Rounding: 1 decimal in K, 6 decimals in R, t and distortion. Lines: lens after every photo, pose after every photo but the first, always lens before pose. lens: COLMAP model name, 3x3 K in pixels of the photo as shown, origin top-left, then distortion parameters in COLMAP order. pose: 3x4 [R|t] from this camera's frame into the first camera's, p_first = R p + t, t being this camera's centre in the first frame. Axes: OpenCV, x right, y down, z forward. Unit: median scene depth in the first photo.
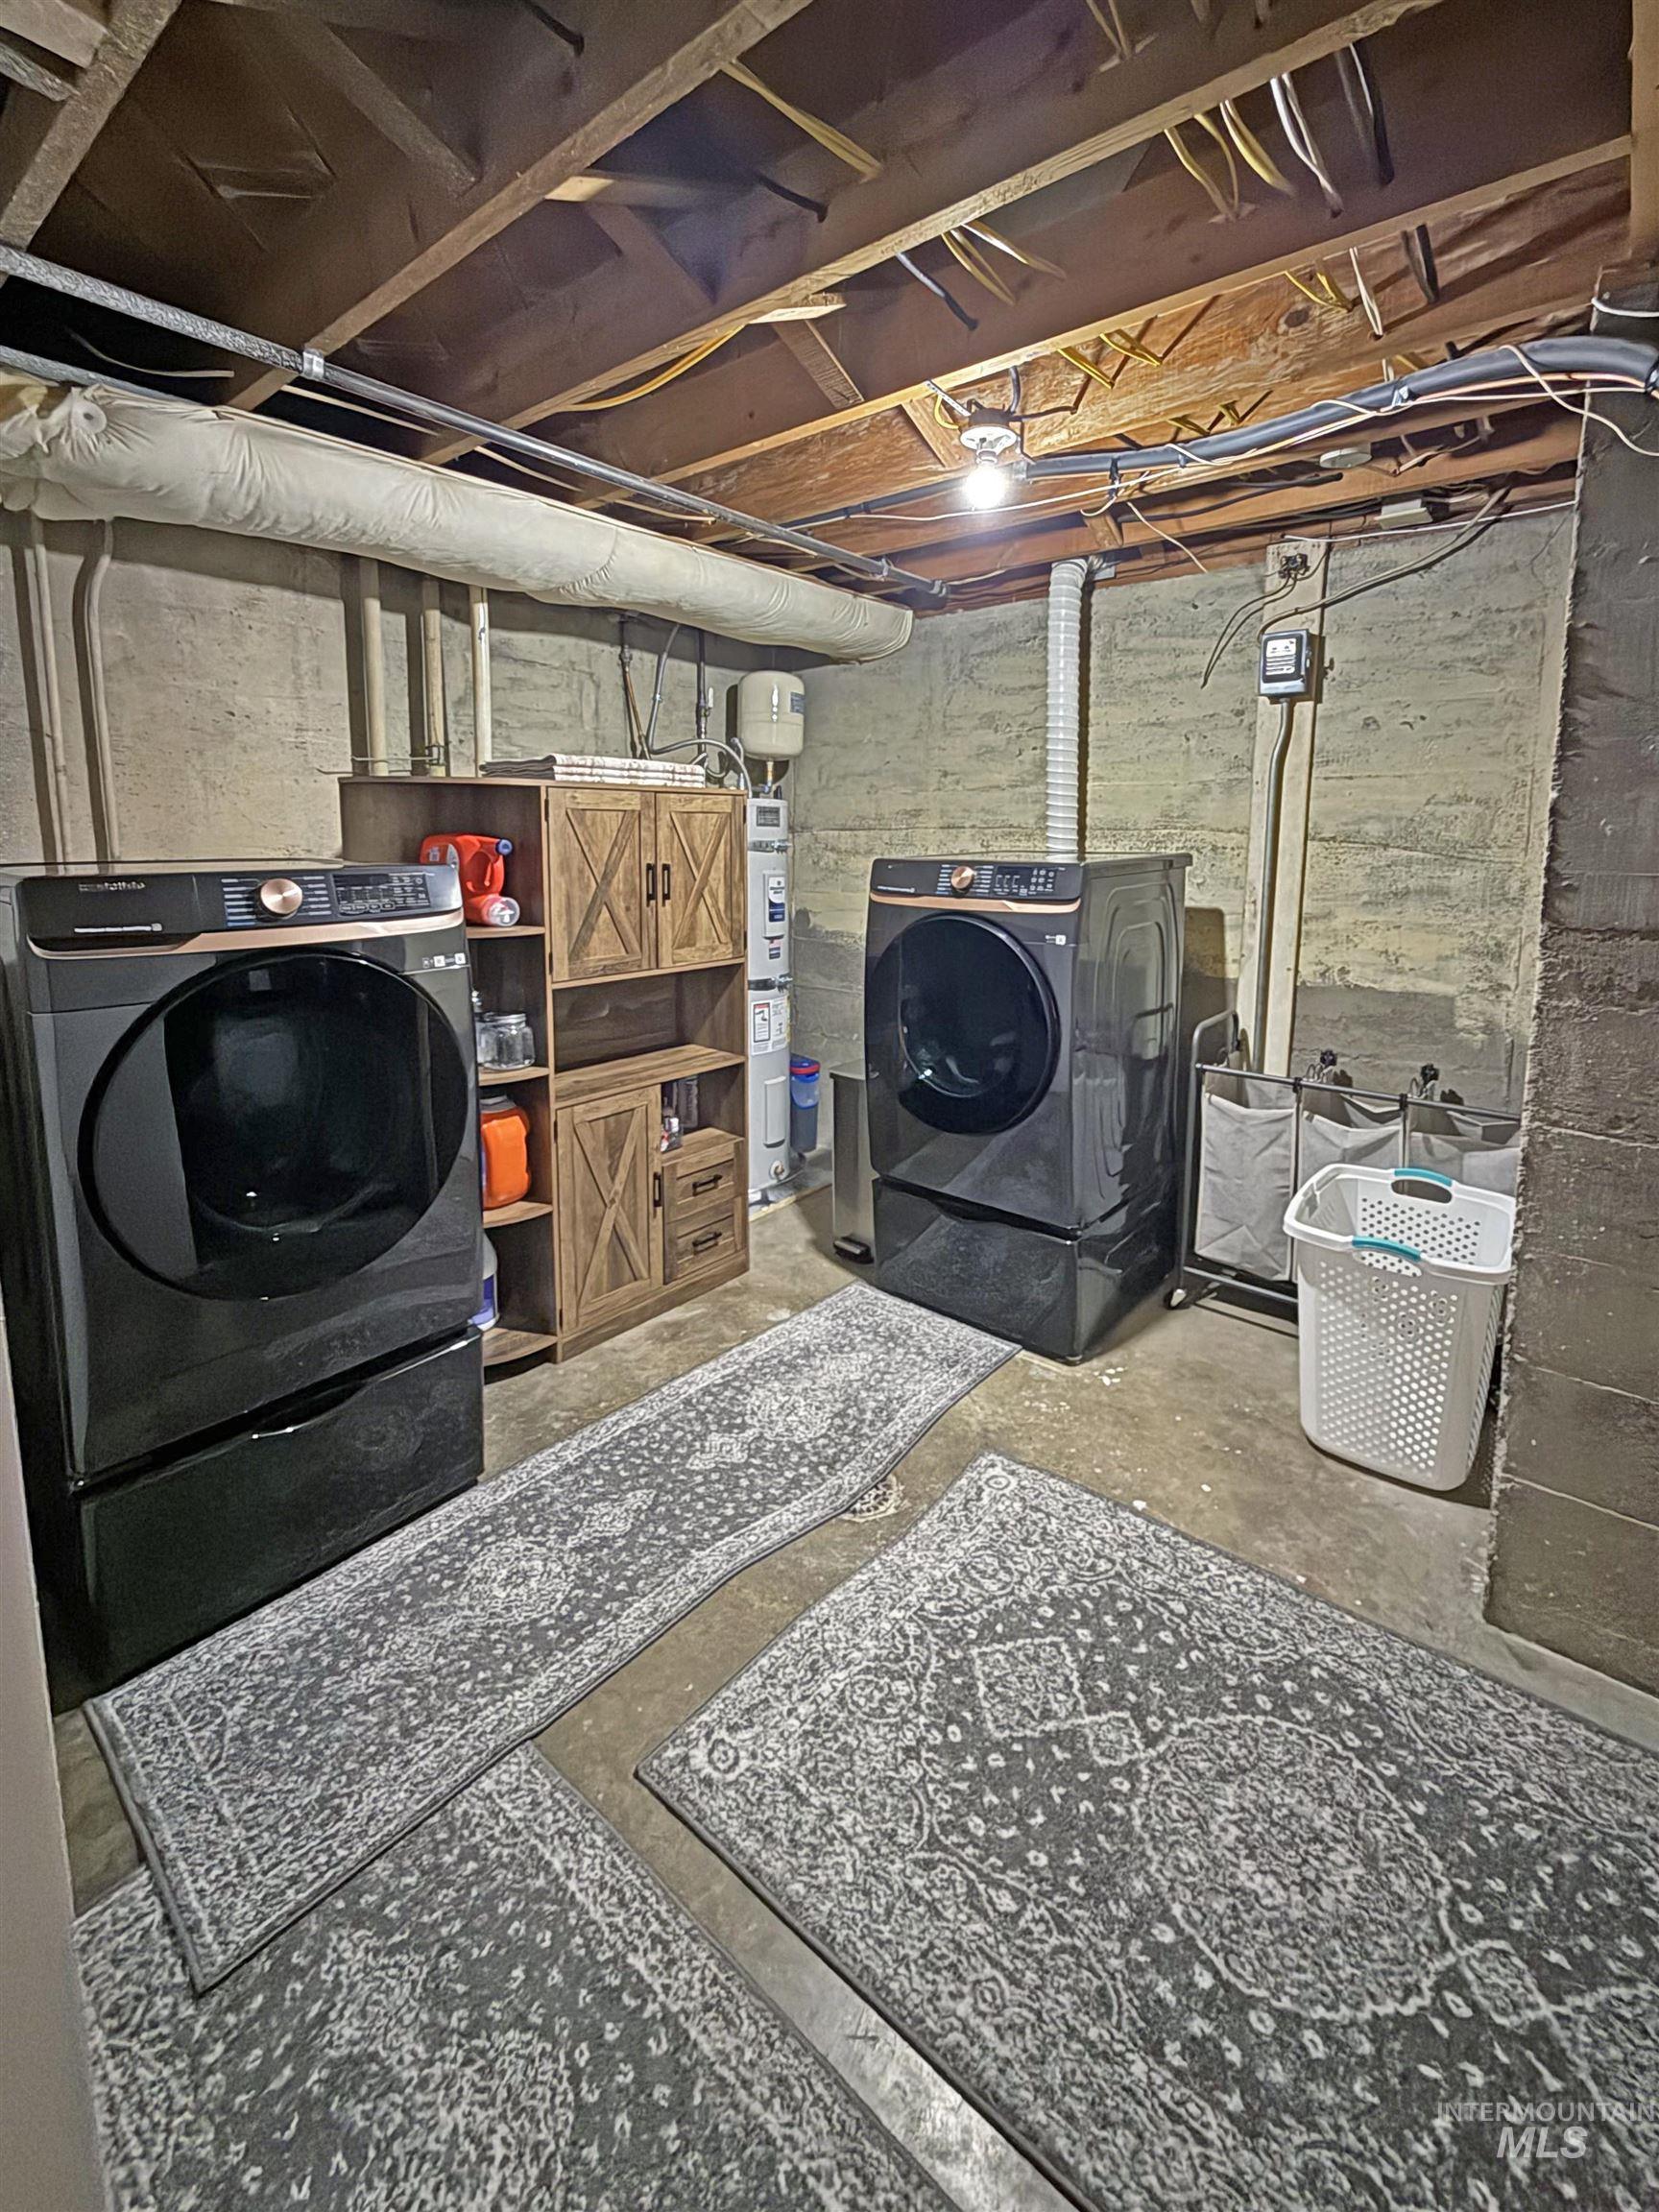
lens RADIAL K [[884.5, 0, 829.5], [0, 884.5, 1106.0], [0, 0, 1]] dist [-0.002222, -0.000574]
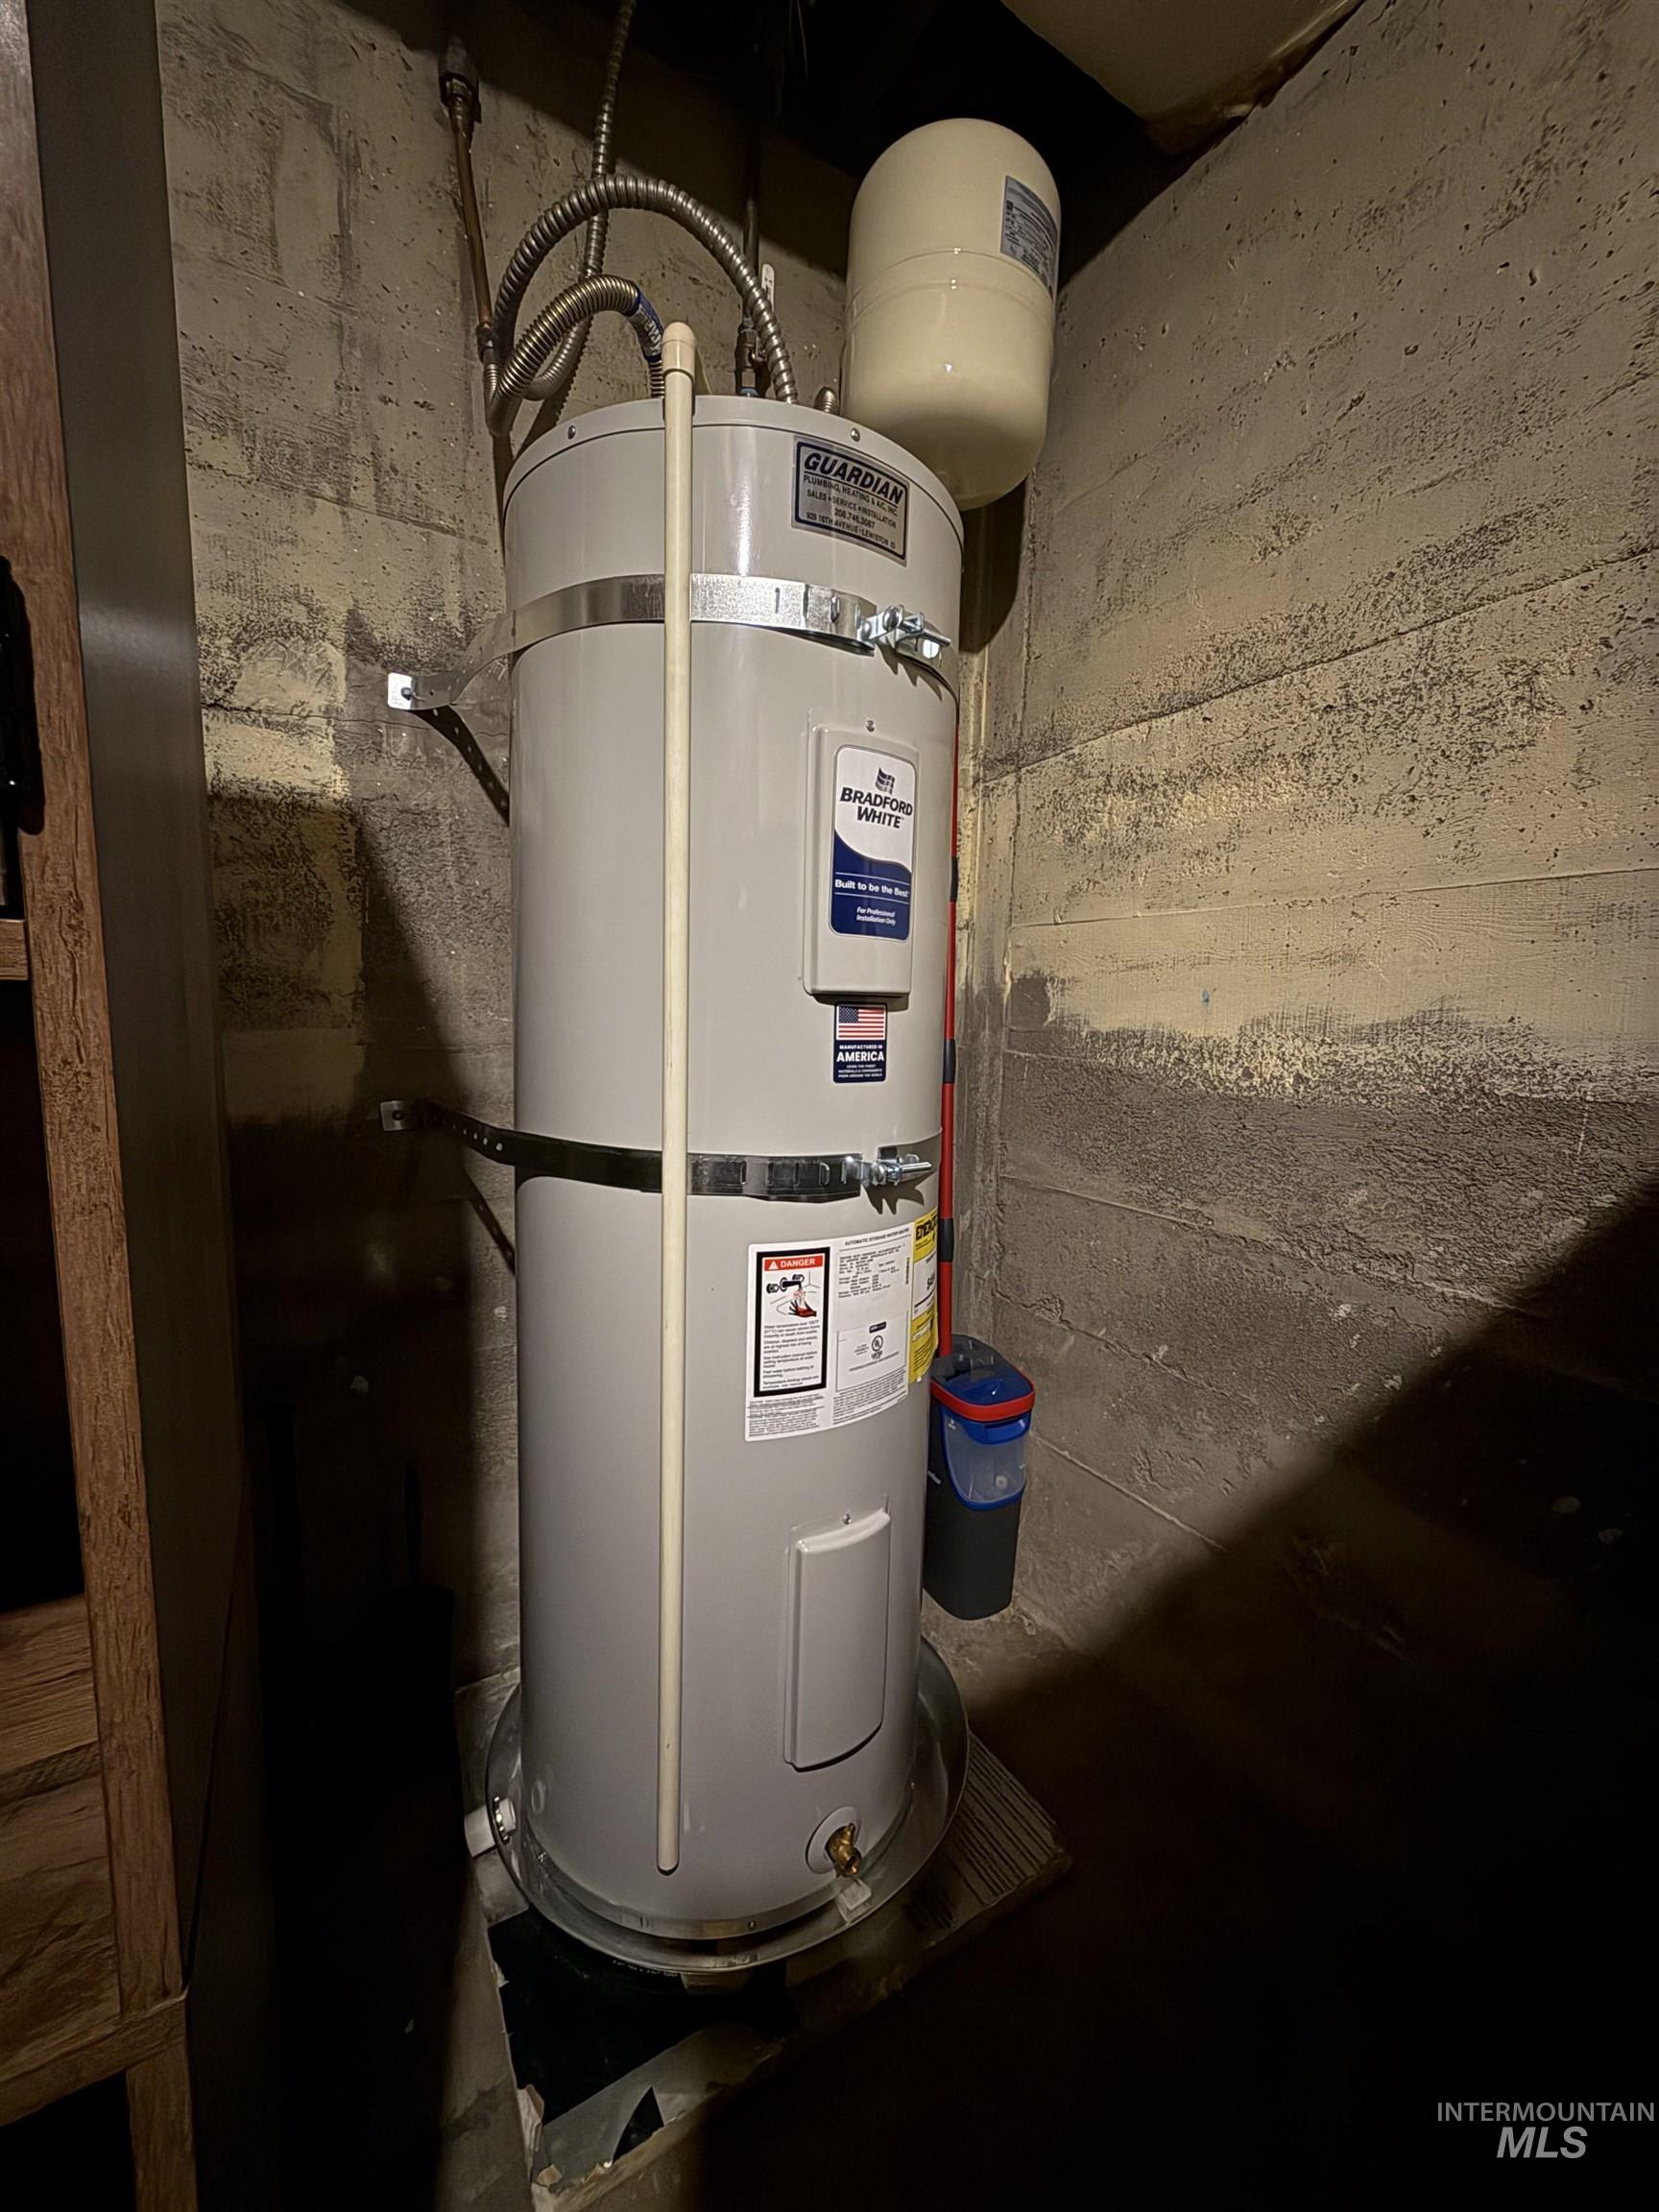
lens RADIAL K [[884.5, 0, 829.5], [0, 884.5, 1106.0], [0, 0, 1]] dist [-0.002222, -0.000574]
pose [[0.946124, 0.059659, -0.318261, 0.012193], [-0.115941, 0.980130, -0.160942, -0.117892], [0.302336, 0.189171, 0.934242, 0.761978]]
